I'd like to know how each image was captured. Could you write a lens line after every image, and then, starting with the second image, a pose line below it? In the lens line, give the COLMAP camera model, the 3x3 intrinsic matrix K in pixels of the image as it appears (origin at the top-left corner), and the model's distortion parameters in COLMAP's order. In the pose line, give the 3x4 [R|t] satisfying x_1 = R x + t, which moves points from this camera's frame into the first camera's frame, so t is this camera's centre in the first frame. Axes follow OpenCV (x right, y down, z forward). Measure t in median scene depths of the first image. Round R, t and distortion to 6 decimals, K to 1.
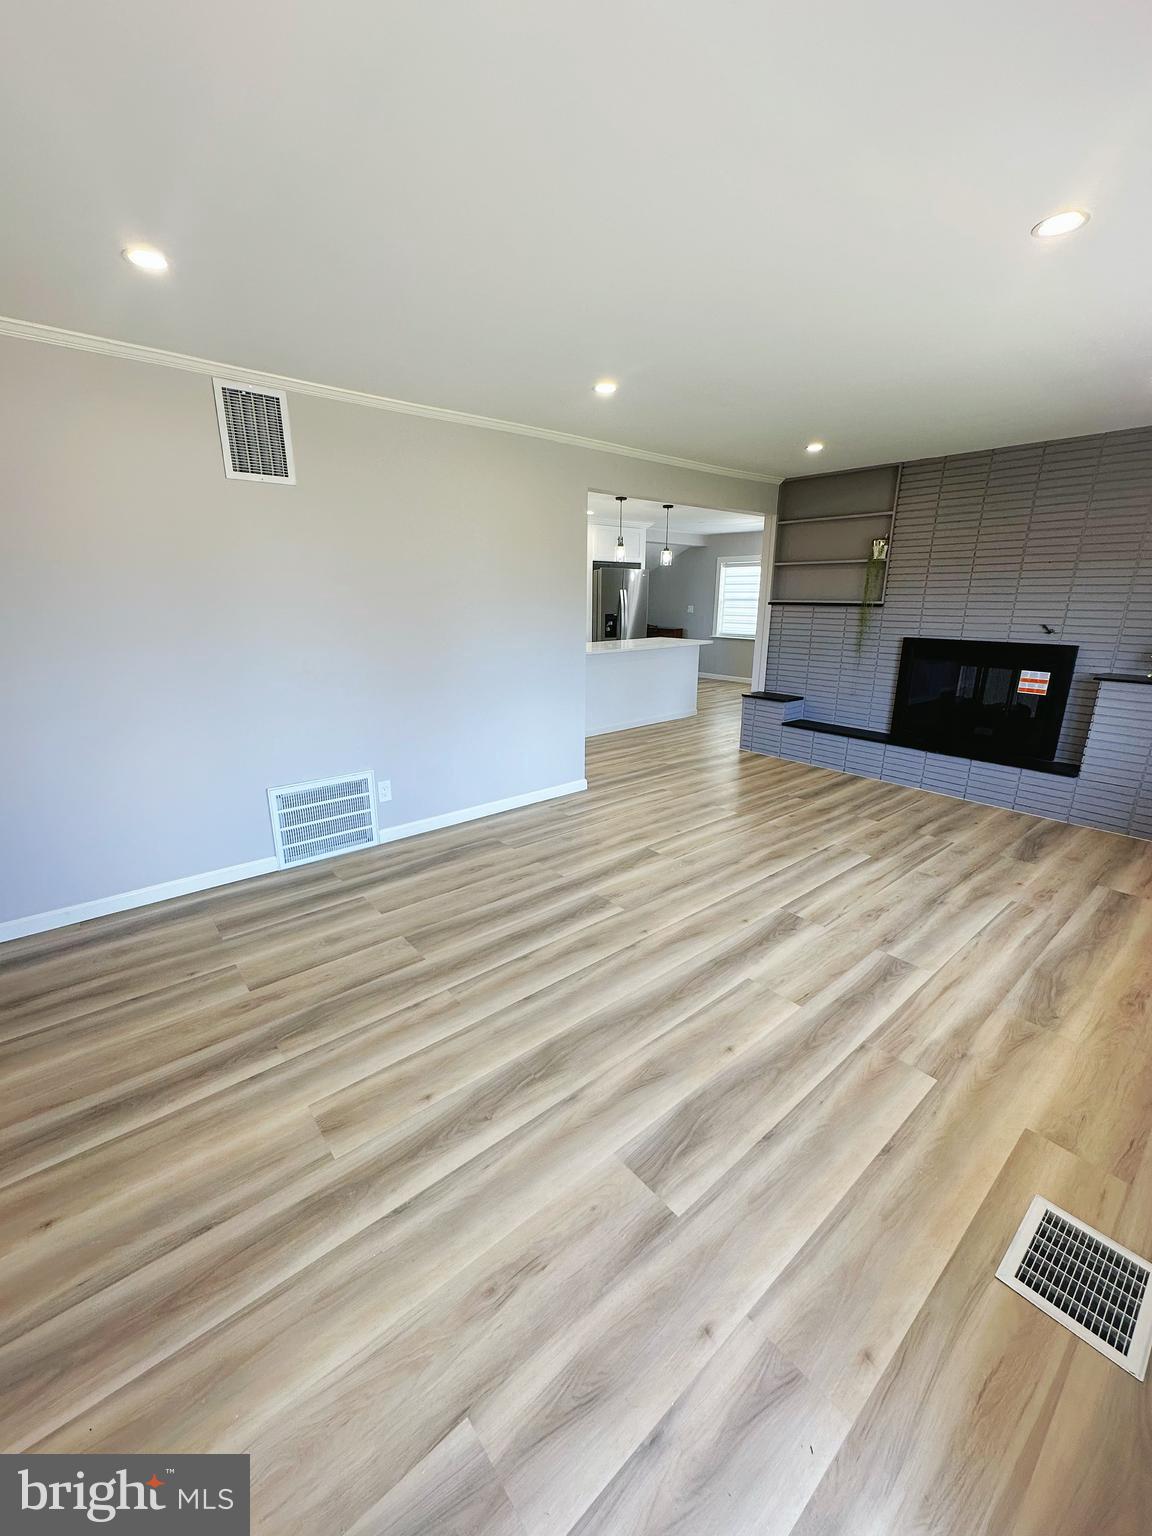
lens RADIAL K [[610.3, 0, 562.4], [0, 610.3, 765.4], [0, 0, 1]] dist [-0.000552, 0.000108]
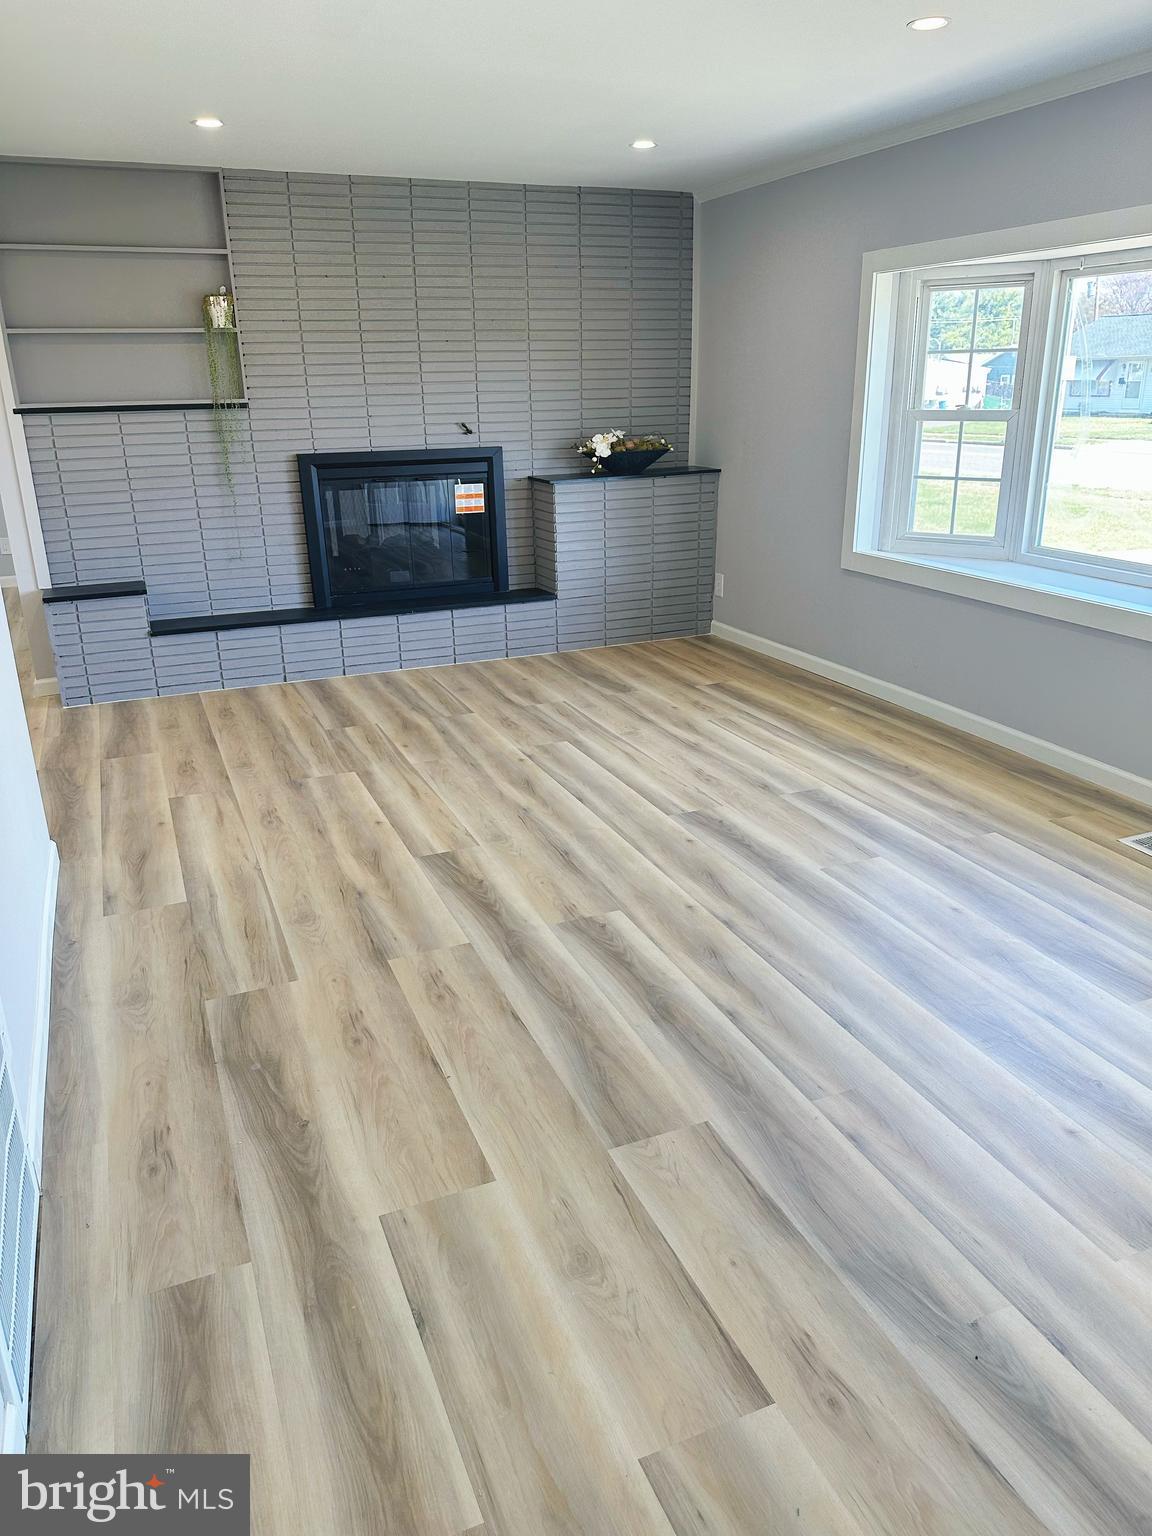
lens RADIAL K [[1094.2, 0, 573.2], [0, 1094.2, 750.1], [0, 0, 1]] dist [0.130465, -0.225357]
pose [[0.283947, -0.309949, 0.907362, -0.615679], [0.280899, 0.931683, 0.230353, -0.127832], [-0.916771, 0.189469, 0.351613, 0.453268]]
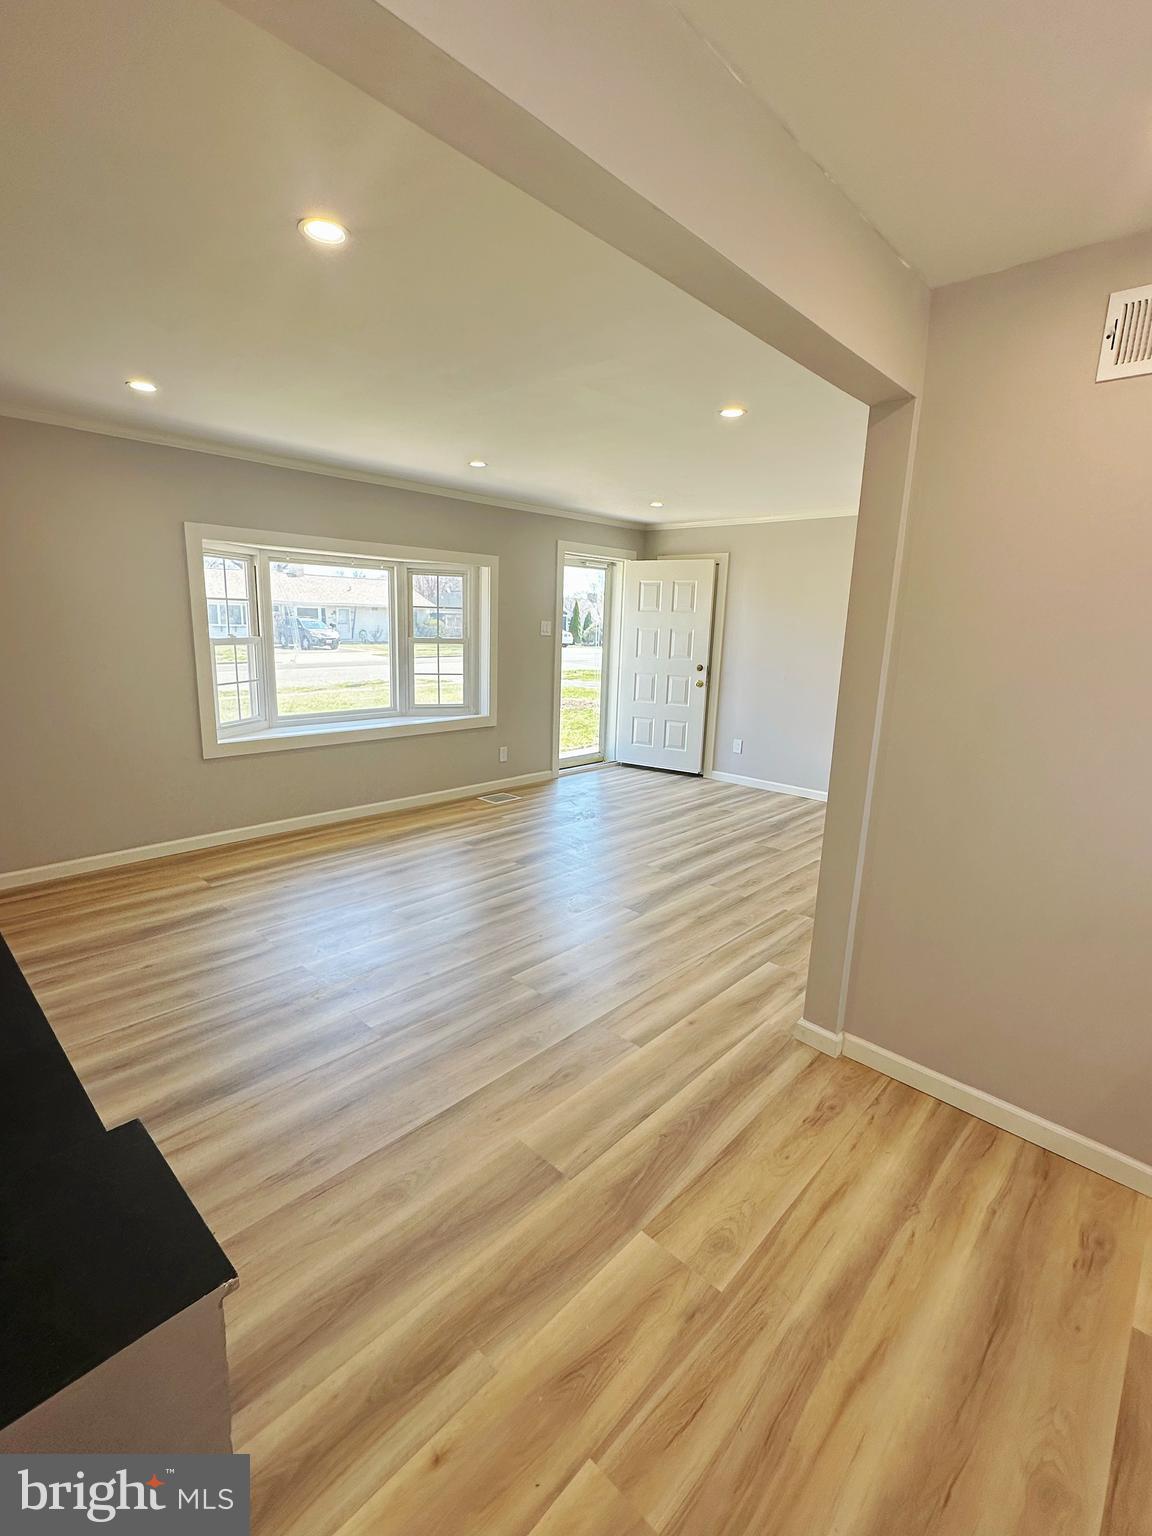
lens RADIAL K [[694.8, 0, 572.6], [0, 694.8, 768.6], [0, 0, 1]] dist [-0.002689, 0.000221]
pose [[-0.990403, -0.002630, -0.138185, 0.334994], [-0.067997, 0.879718, 0.470609, -0.454783], [0.120326, 0.475489, -0.871454, 1.569415]]
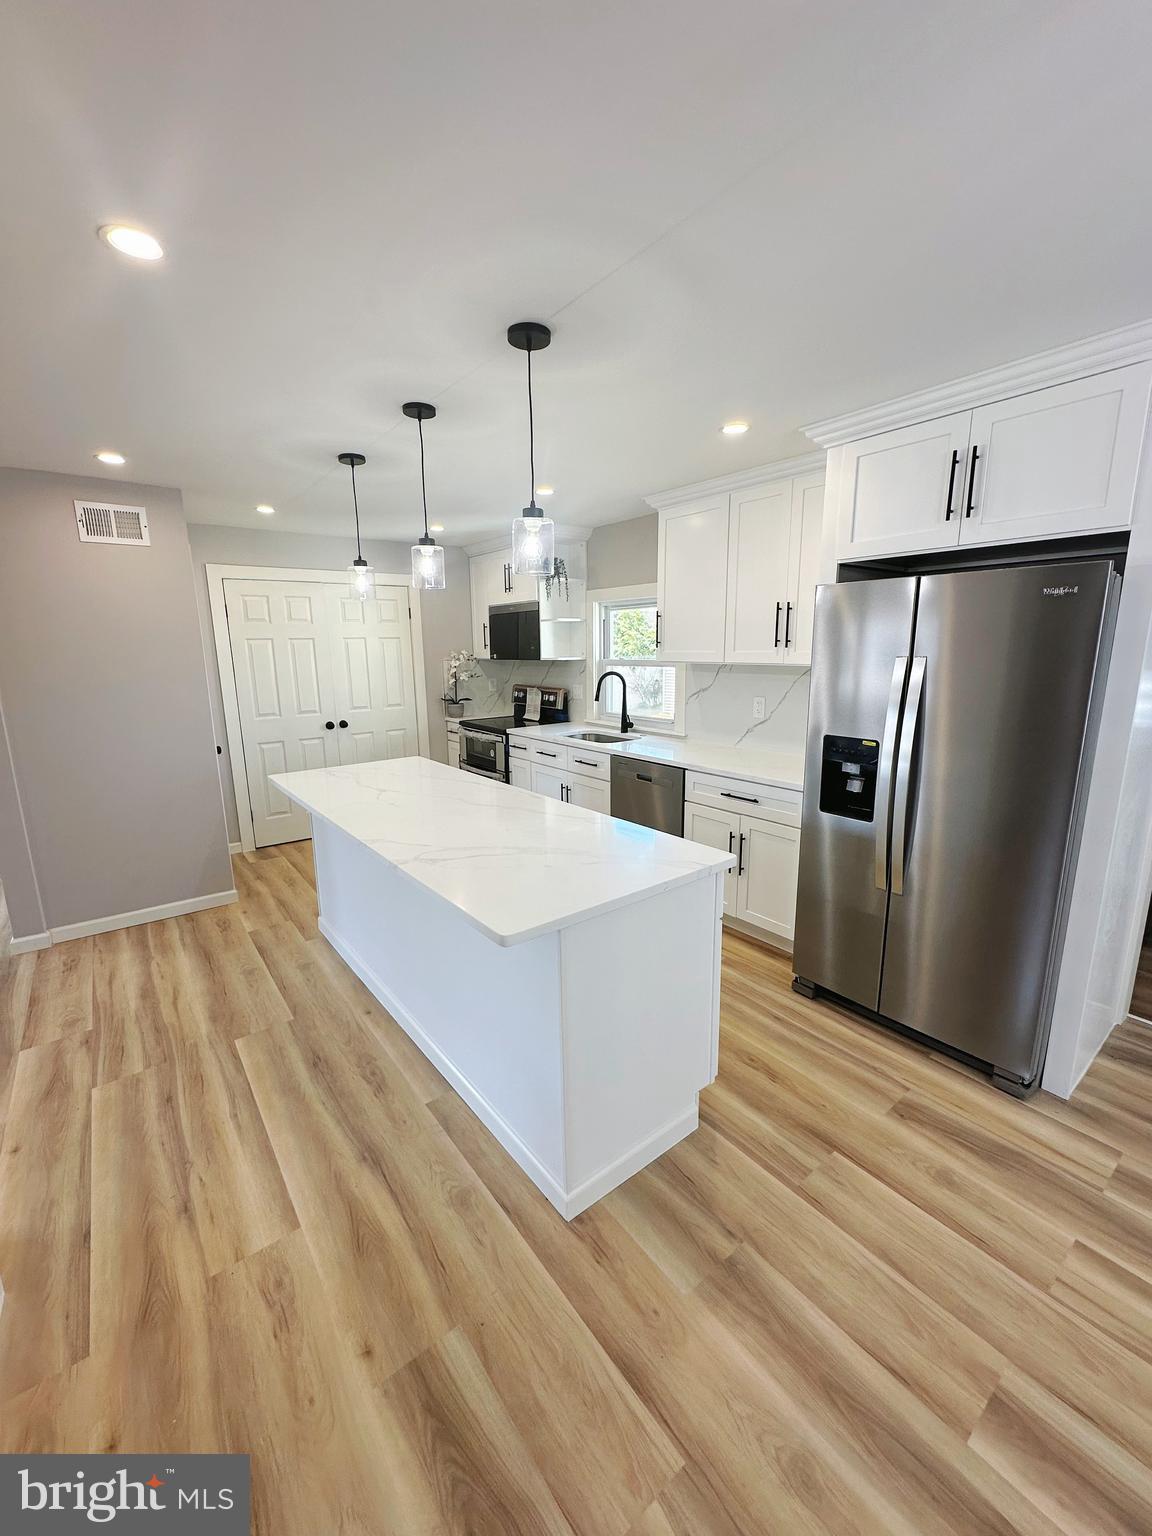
lens RADIAL K [[613.3, 0, 574.2], [0, 613.3, 767.7], [0, 0, 1]] dist [-0.001834, 0.000513]
pose [[-0.022406, 0.198420, -0.979861, 0.761898], [-0.264657, 0.943964, 0.197203, -0.535275], [0.964082, 0.263746, 0.031363, 1.774348]]
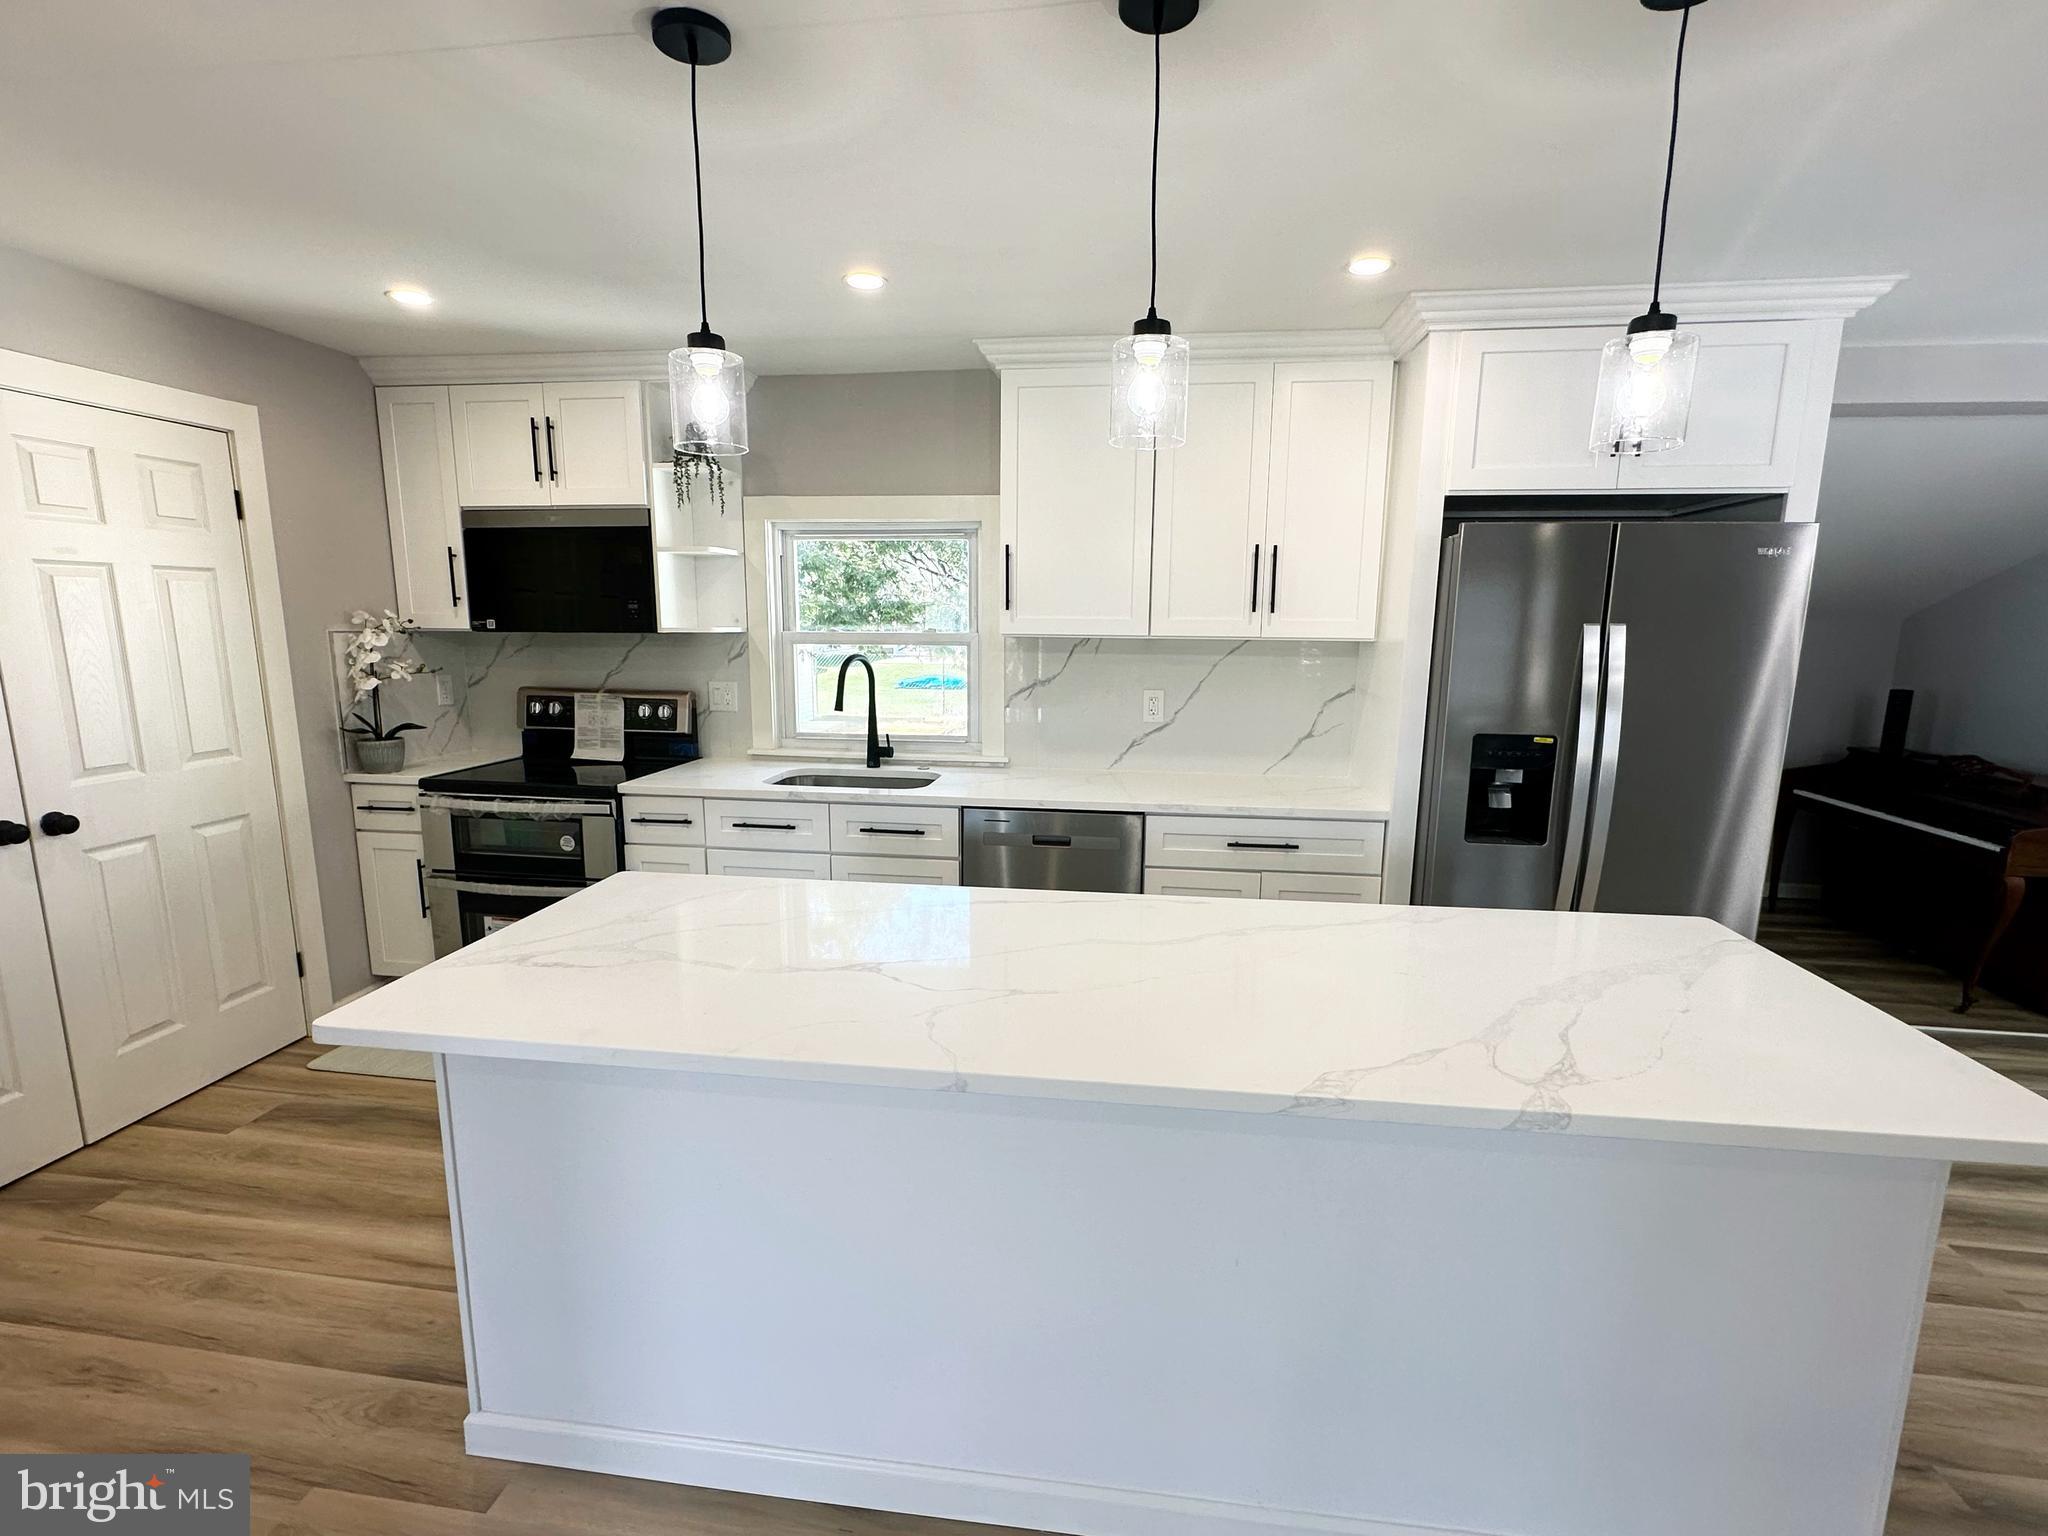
lens RADIAL K [[926.5, 0, 1028.7], [0, 926.5, 774.3], [0, 0, 1]] dist [-0.002689, 0.000221]
pose [[0.685232, 0.127776, -0.717029, 0.402211], [-0.210605, 0.977195, -0.027127, -0.397578], [0.697211, 0.169598, 0.696515, 1.347944]]
